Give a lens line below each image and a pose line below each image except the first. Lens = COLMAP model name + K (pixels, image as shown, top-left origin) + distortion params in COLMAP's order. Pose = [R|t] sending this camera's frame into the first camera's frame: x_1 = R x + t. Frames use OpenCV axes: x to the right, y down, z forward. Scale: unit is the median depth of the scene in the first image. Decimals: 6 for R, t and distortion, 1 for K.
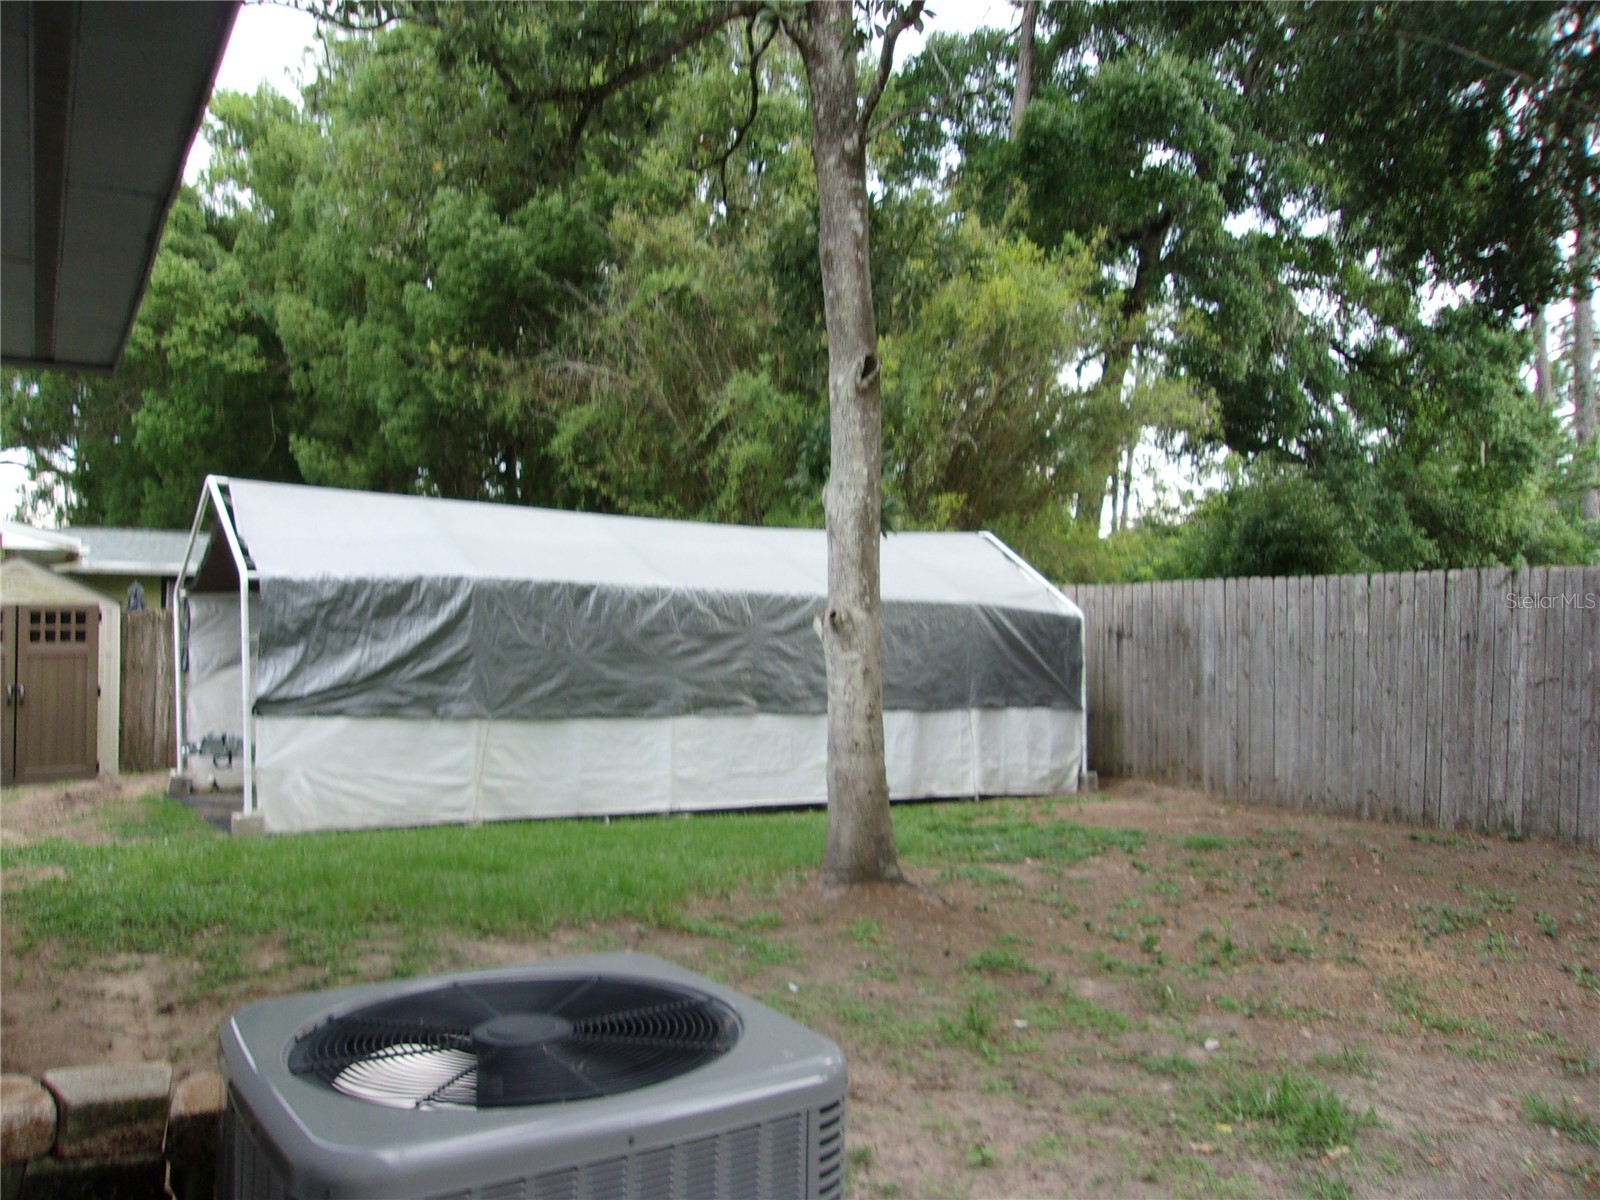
lens RADIAL K [[1251.2, 0, 763.3], [0, 1251.2, 583.9], [0, 0, 1]] dist [0.004618, 0.009178]
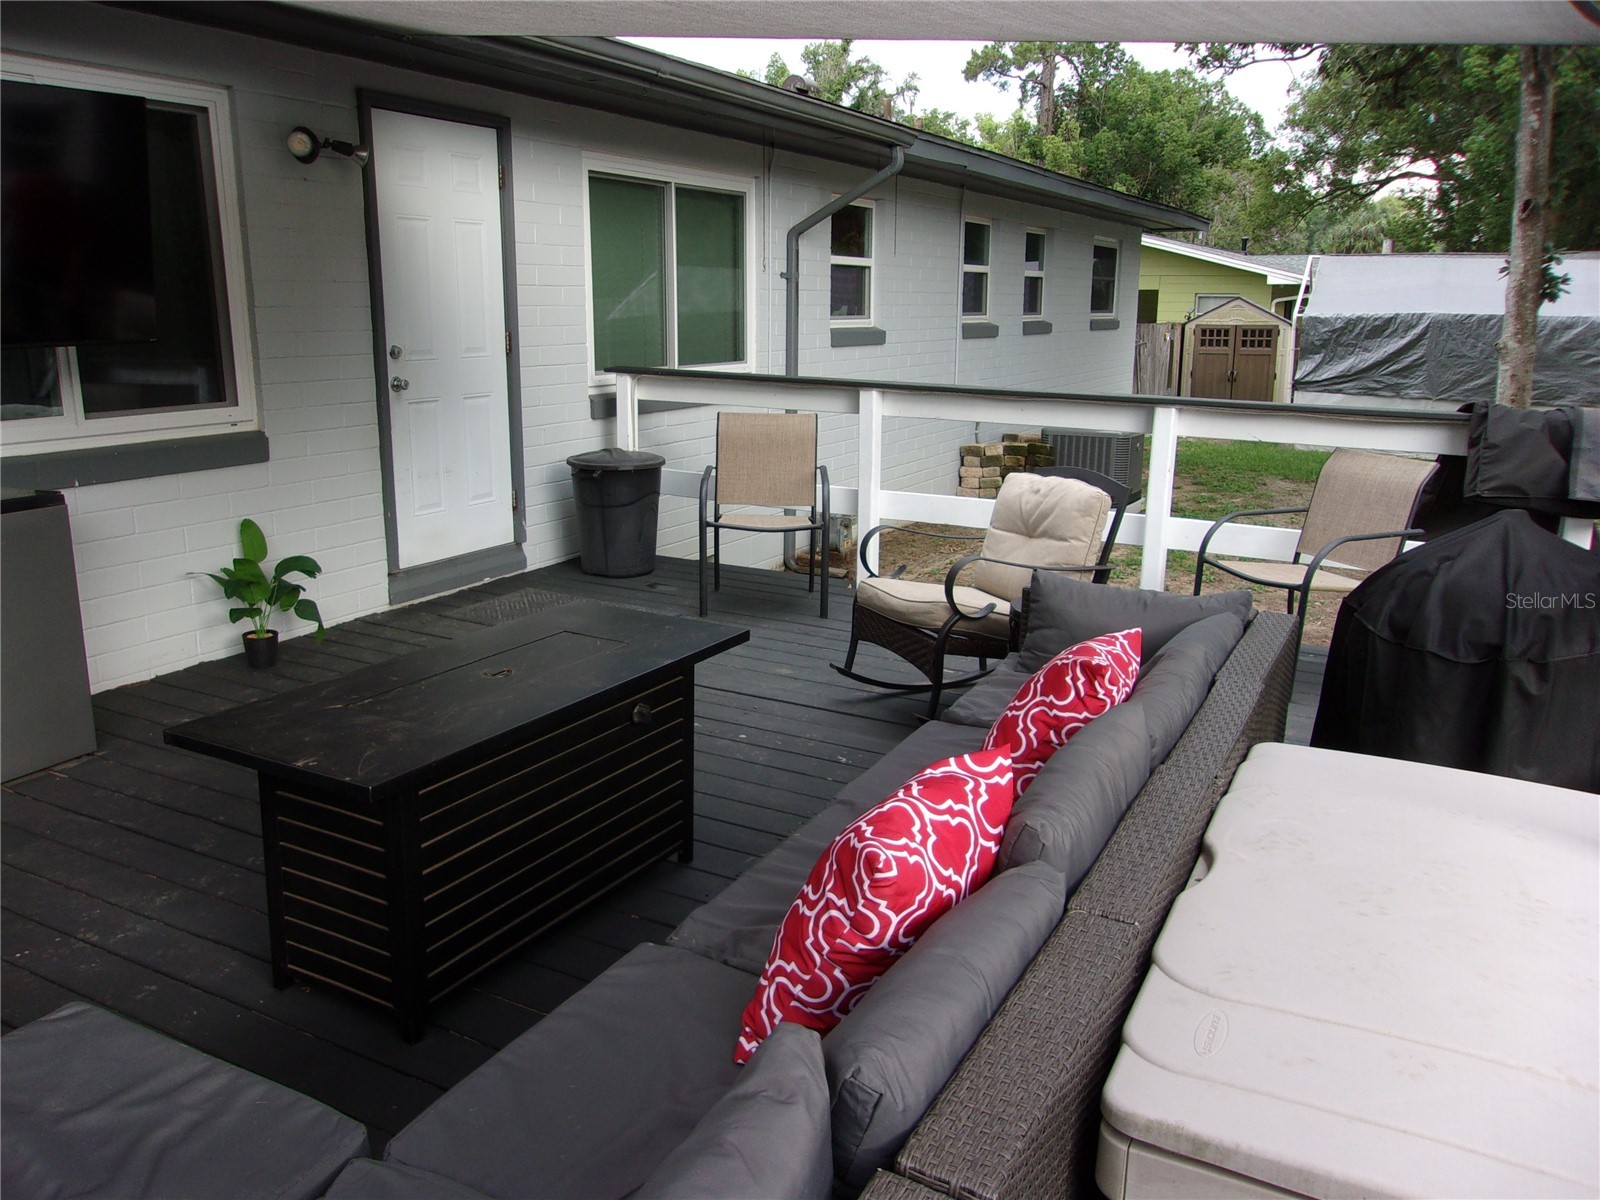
lens RADIAL K [[1251.2, 0, 763.3], [0, 1251.2, 583.9], [0, 0, 1]] dist [0.004618, 0.009178]
pose [[0.505665, 0.179205, -0.843913, 0.797096], [0.028181, 0.974236, 0.223764, -0.053949], [0.862270, -0.136932, 0.487587, -0.633618]]
